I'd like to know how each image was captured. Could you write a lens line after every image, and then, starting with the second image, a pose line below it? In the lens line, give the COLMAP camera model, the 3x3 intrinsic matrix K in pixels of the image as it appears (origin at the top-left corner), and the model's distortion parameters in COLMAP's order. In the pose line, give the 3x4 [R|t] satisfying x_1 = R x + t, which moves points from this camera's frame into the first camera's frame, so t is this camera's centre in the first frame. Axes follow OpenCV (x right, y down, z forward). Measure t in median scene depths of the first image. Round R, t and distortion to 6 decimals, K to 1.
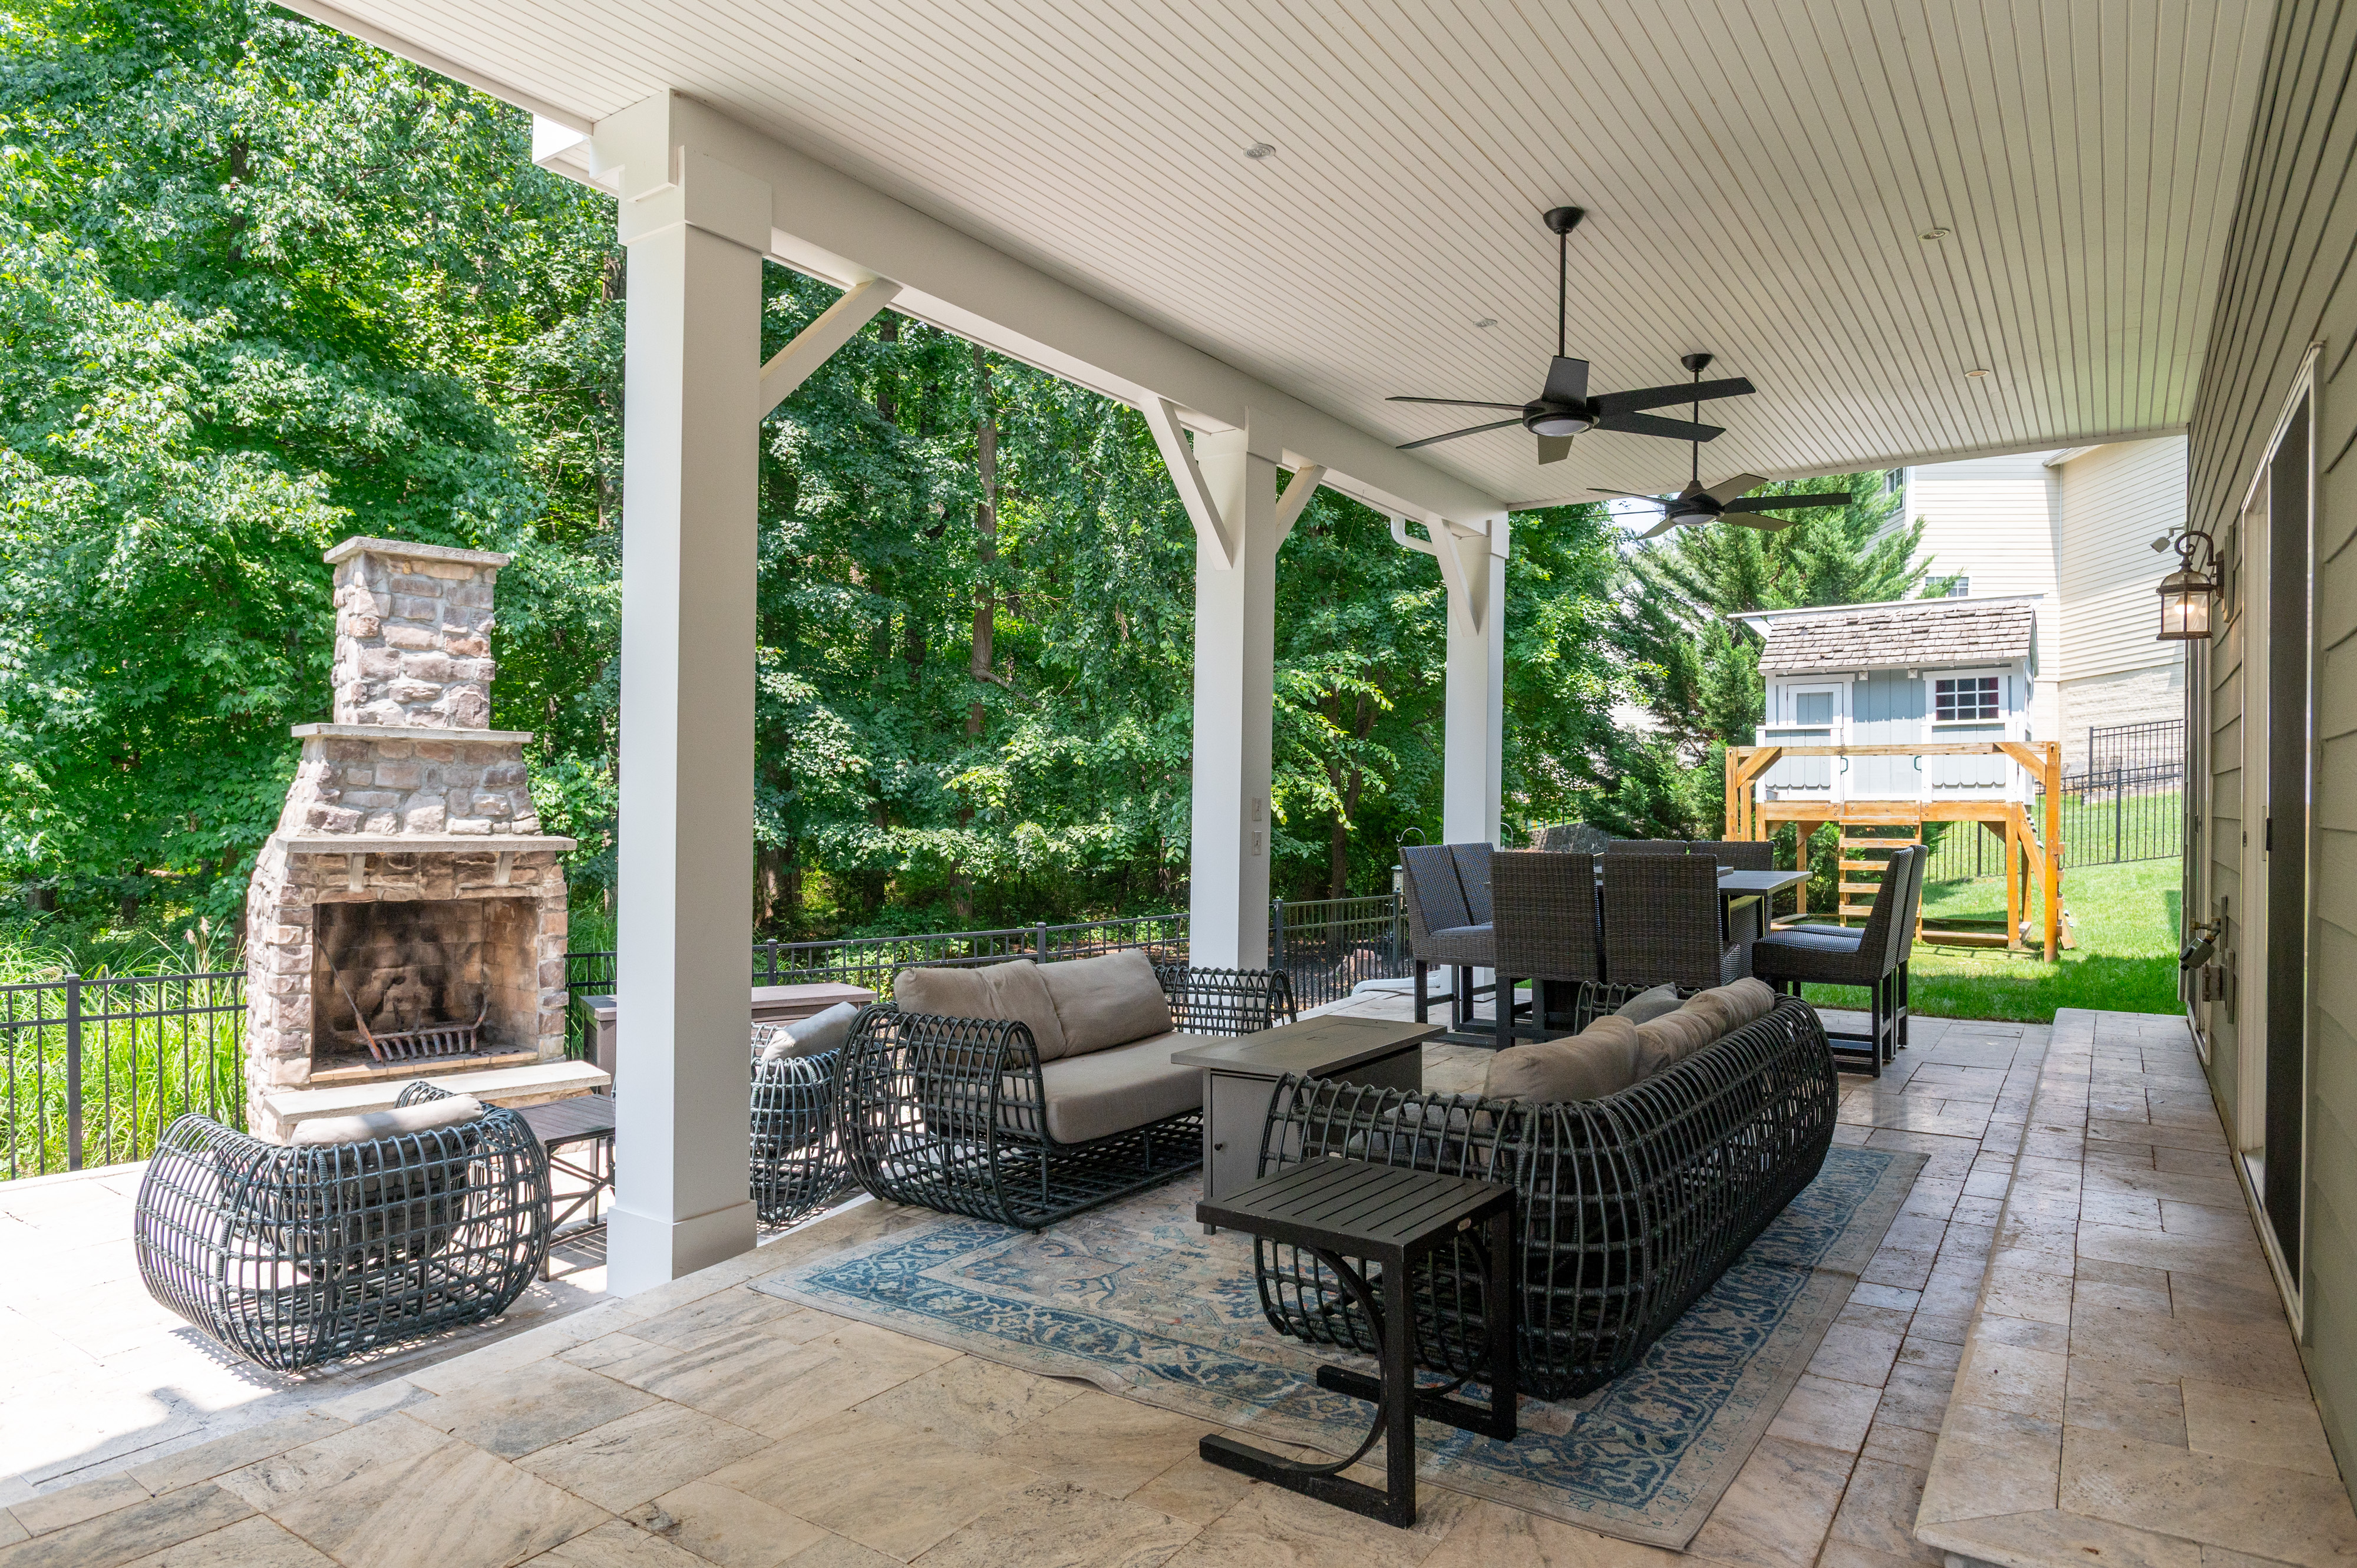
lens RADIAL K [[1482.4, 0, 1179.8], [0, 1482.4, 787.3], [0, 0, 1]] dist [-0.000532, -0.000200]
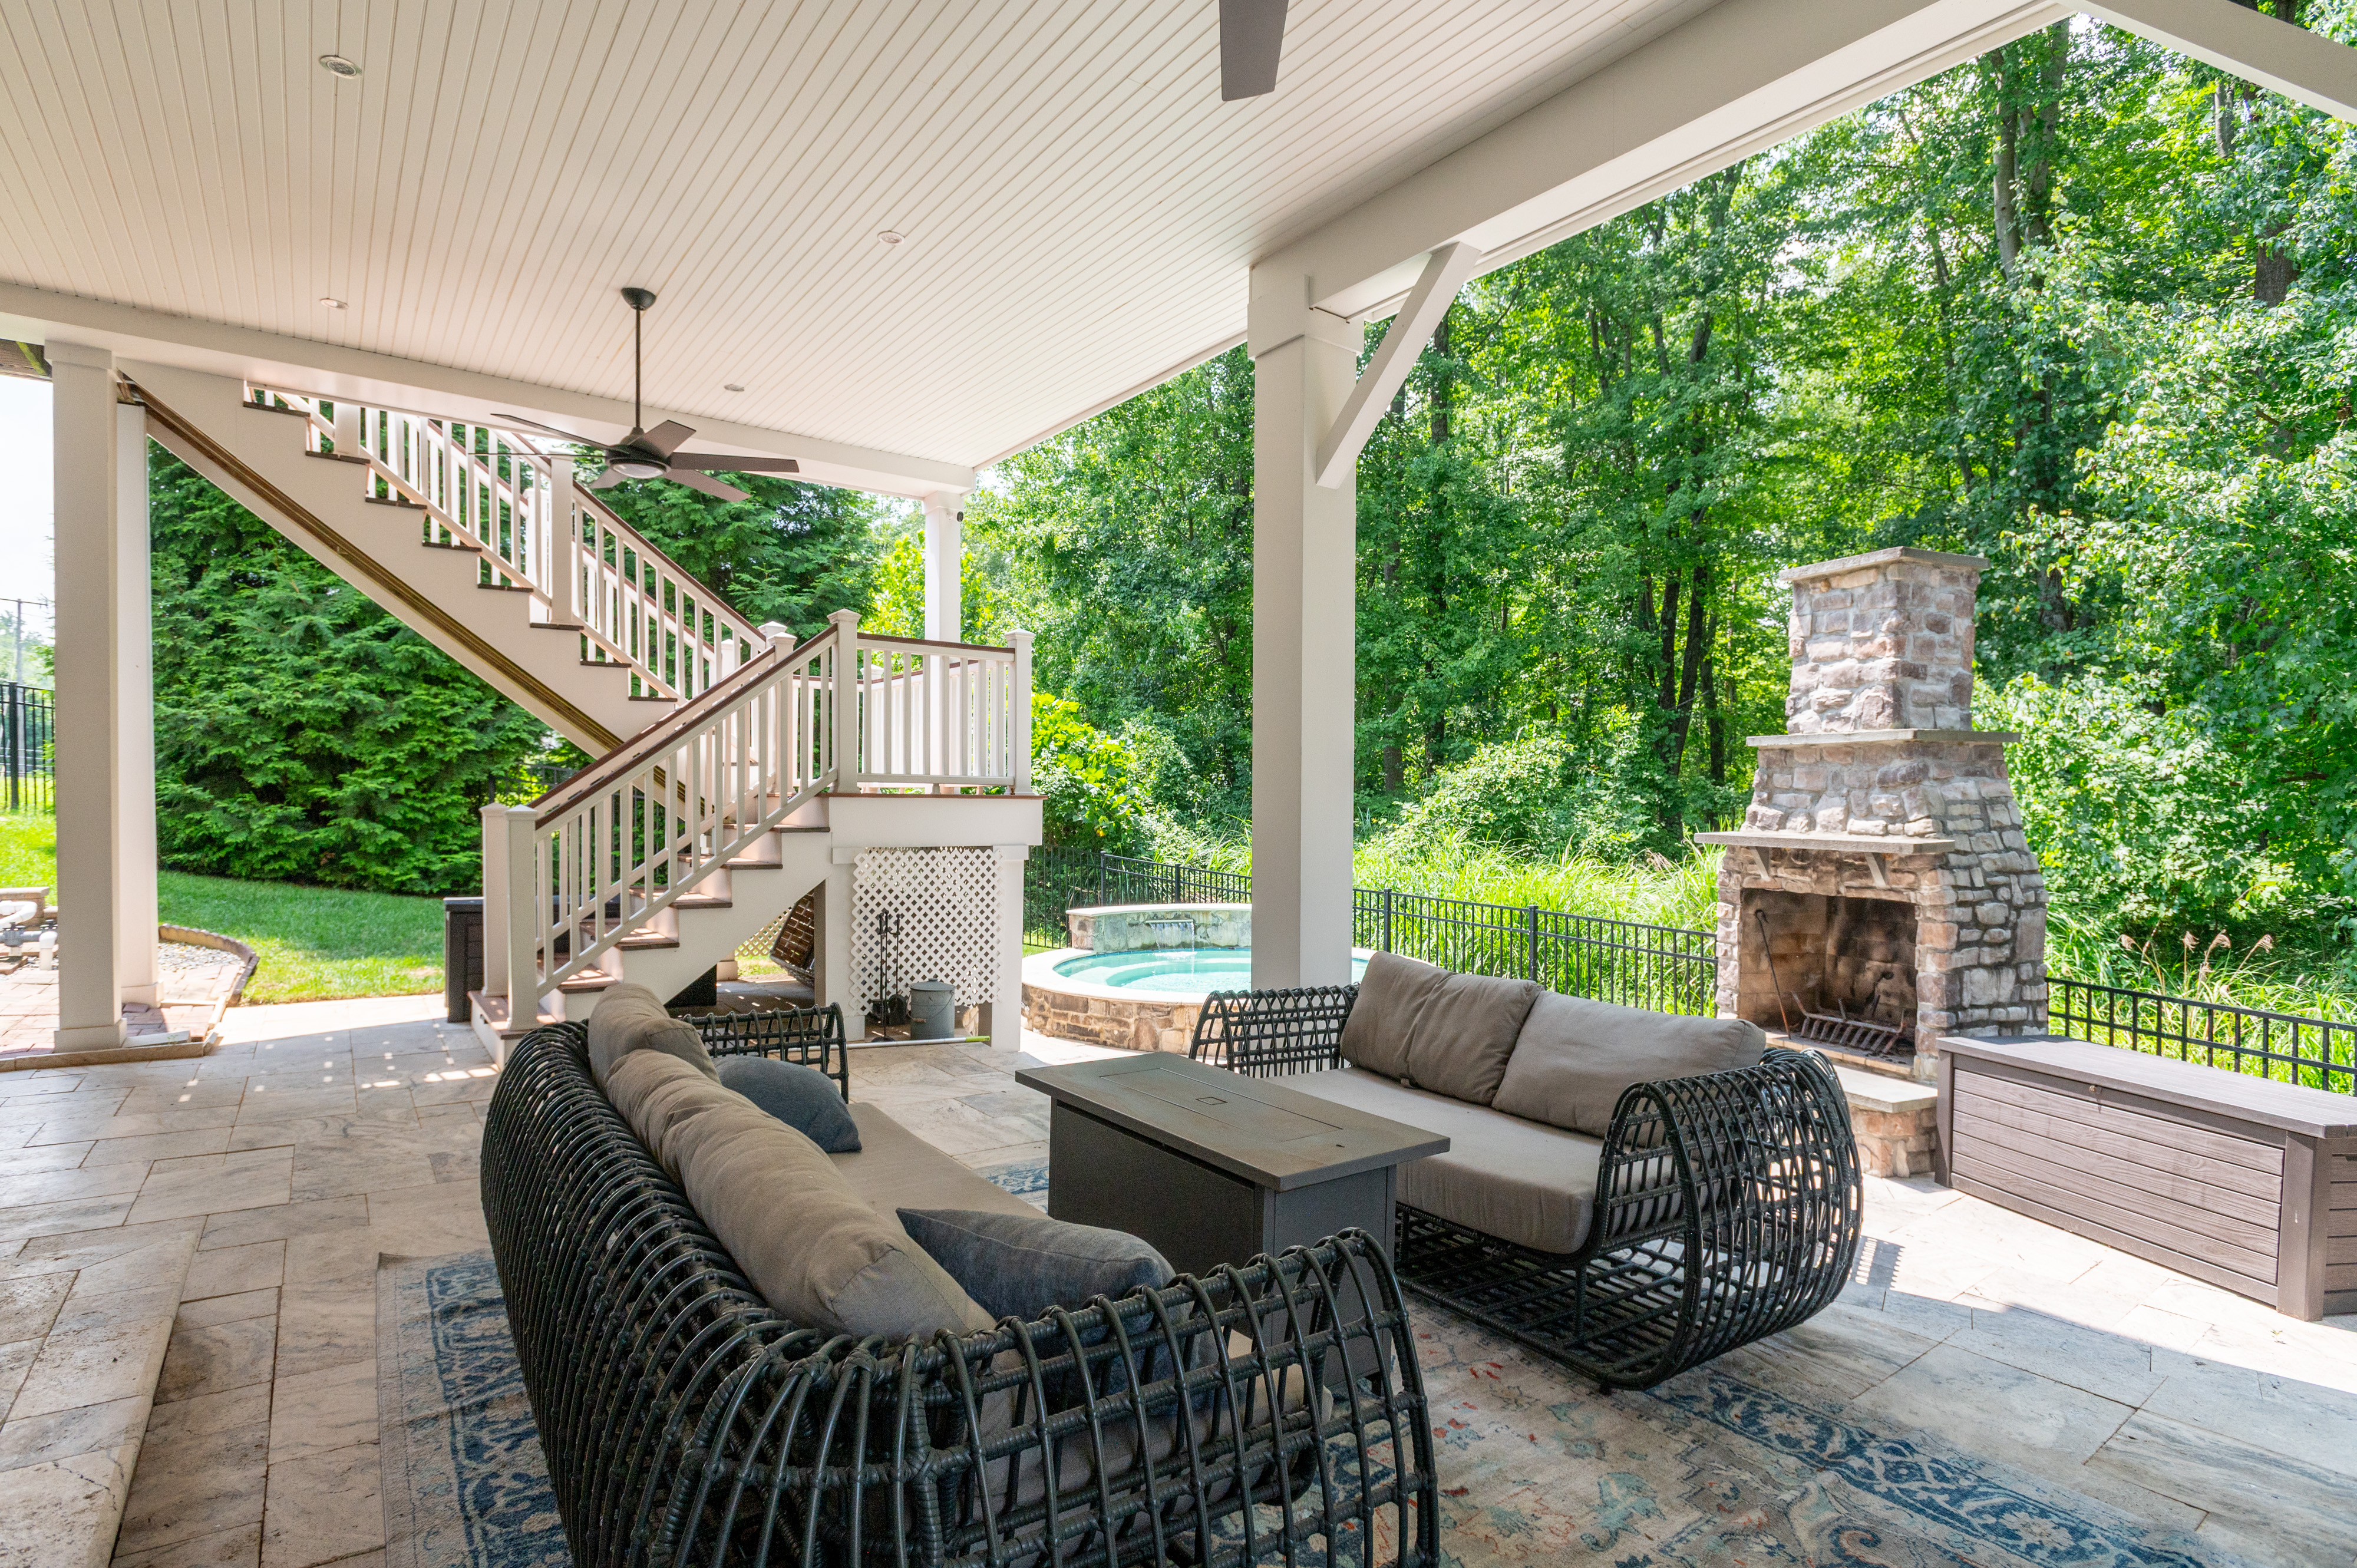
lens RADIAL K [[1145.5, 0, 1129.7], [0, 1145.5, 827.3], [0, 0, 1]] dist [-0.026946, 0.000996]
pose [[-0.386527, 0.000990, -0.922278, 0.431516], [-0.008478, 0.999953, 0.004627, 0.027587], [0.922239, 0.009608, -0.386501, 0.845087]]
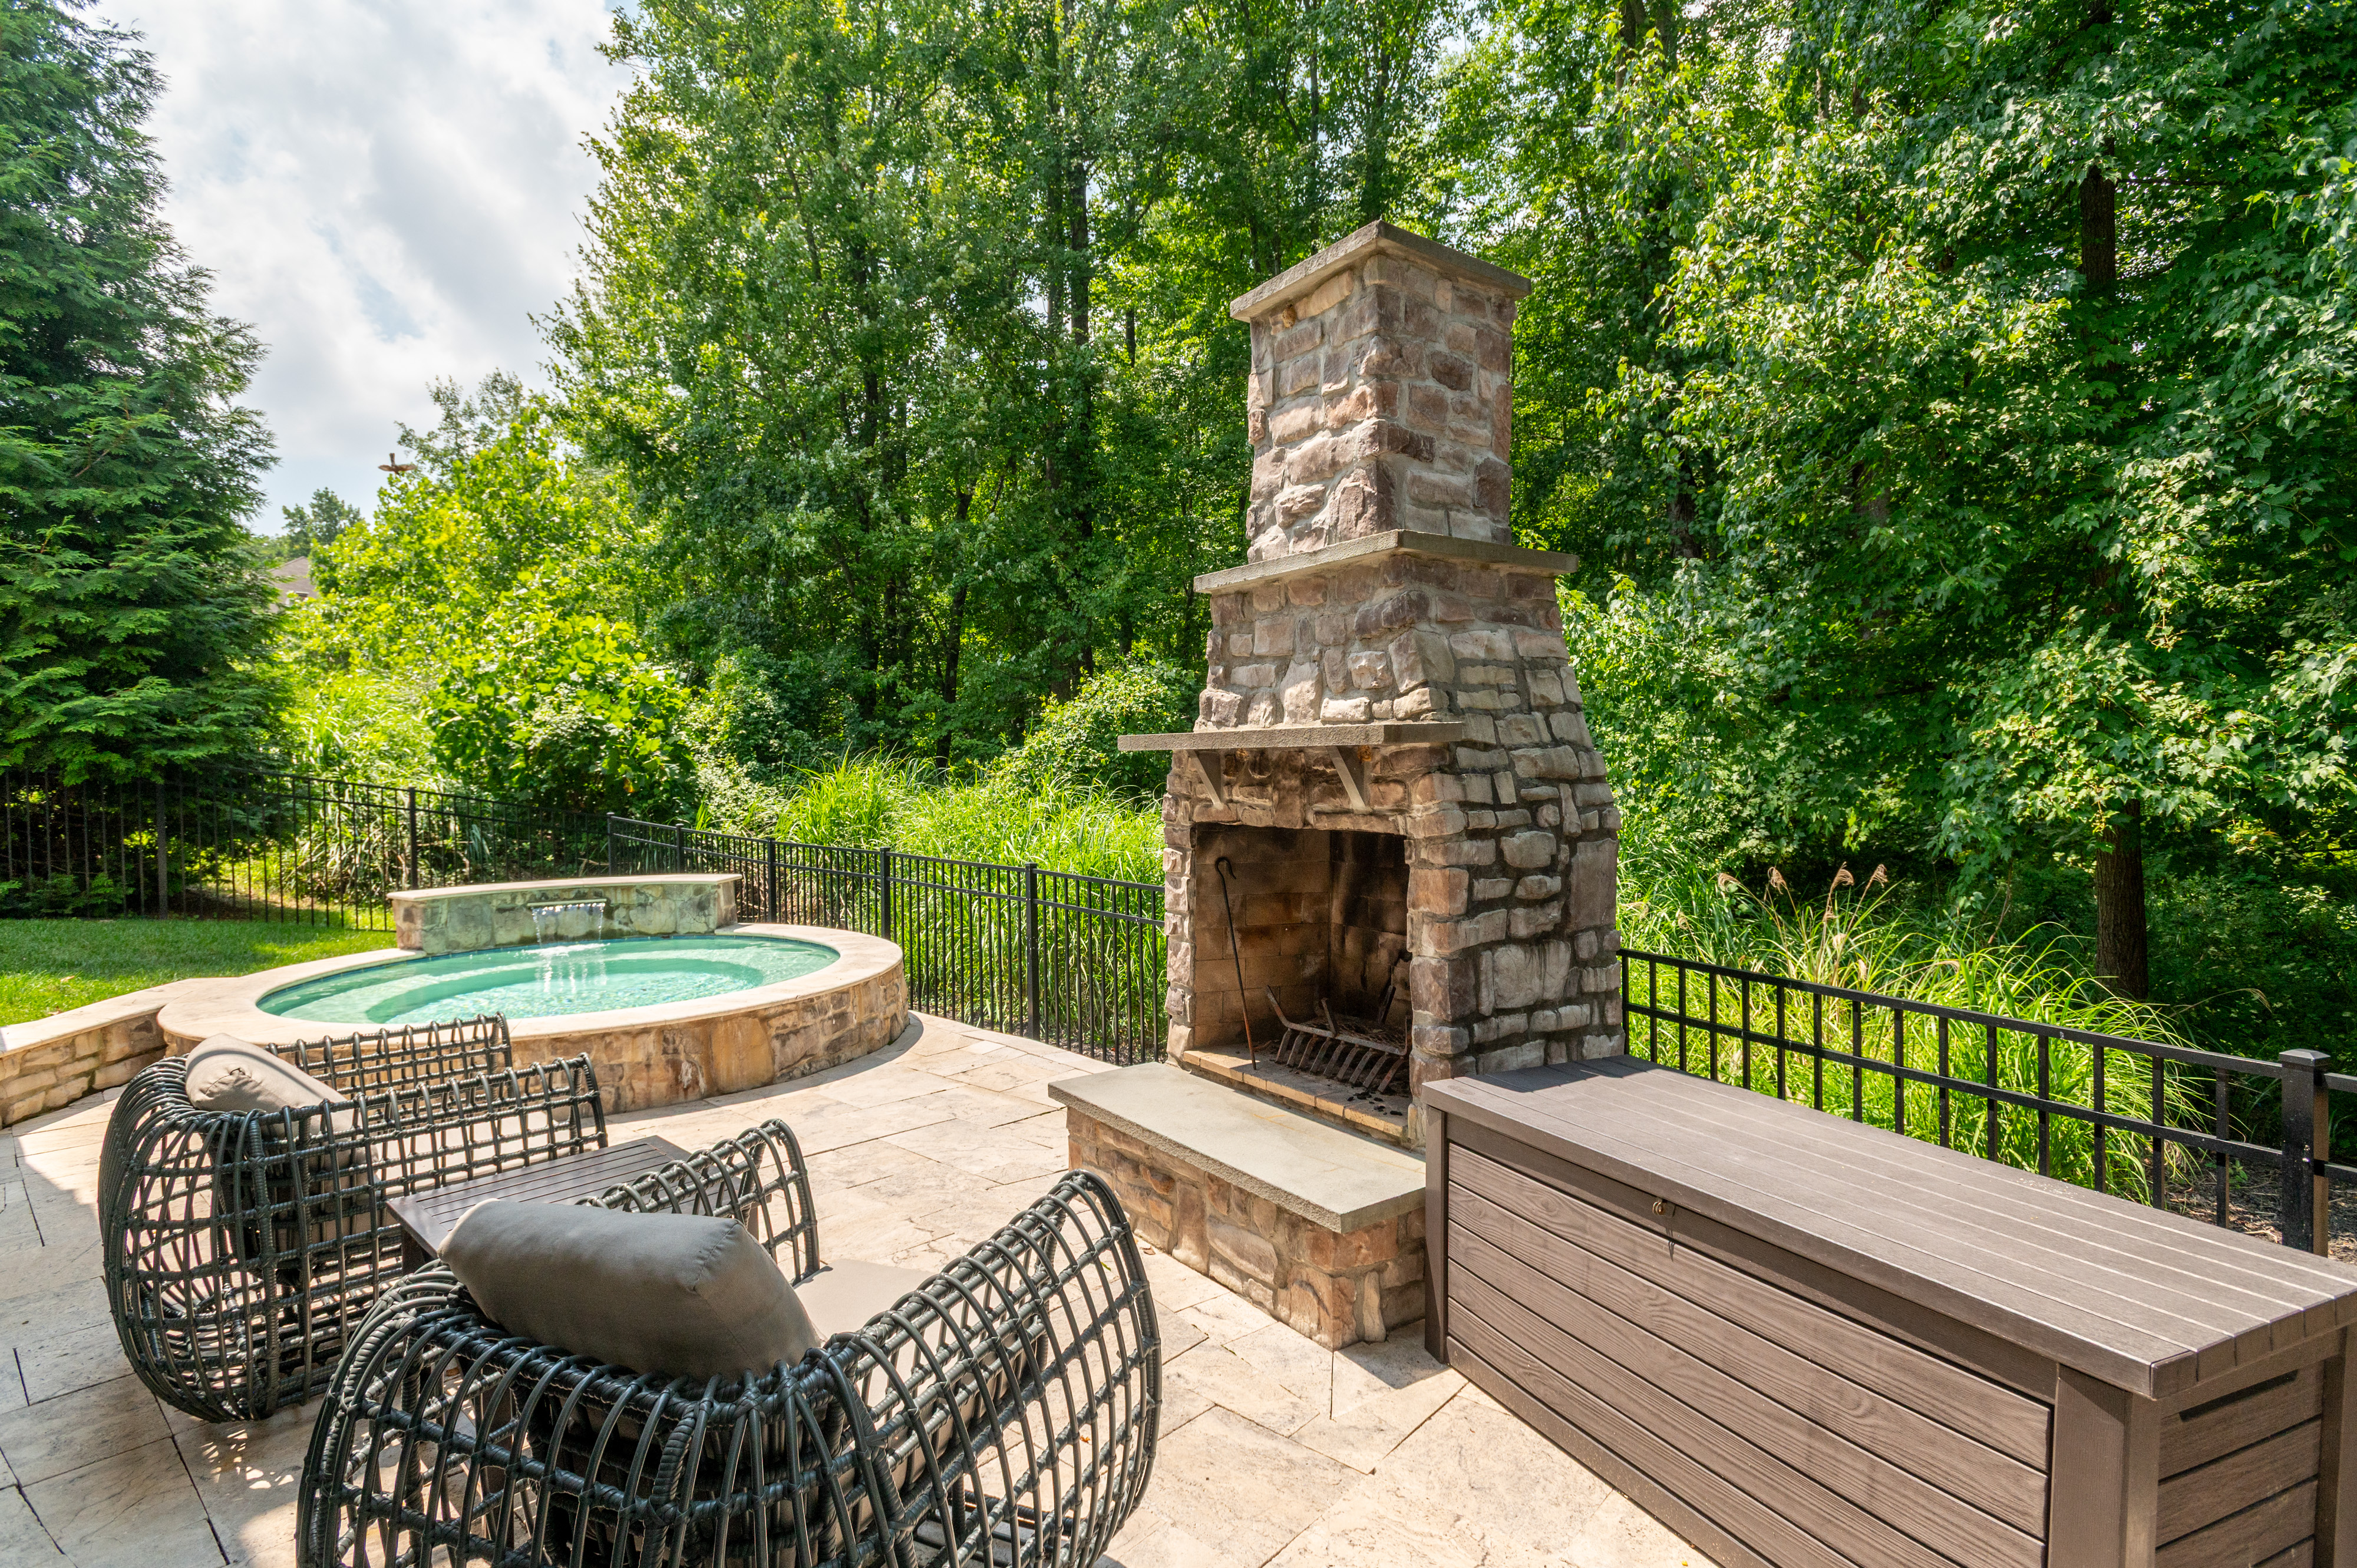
lens RADIAL K [[1145.5, 0, 1156.4], [0, 1145.5, 797.9], [0, 0, 1]] dist [-0.026946, 0.000996]
pose [[-0.154760, 0.008698, -0.987914, -0.014346], [0.010358, 0.999921, 0.007181, 0.058298], [0.987898, -0.009122, -0.154838, 1.007835]]
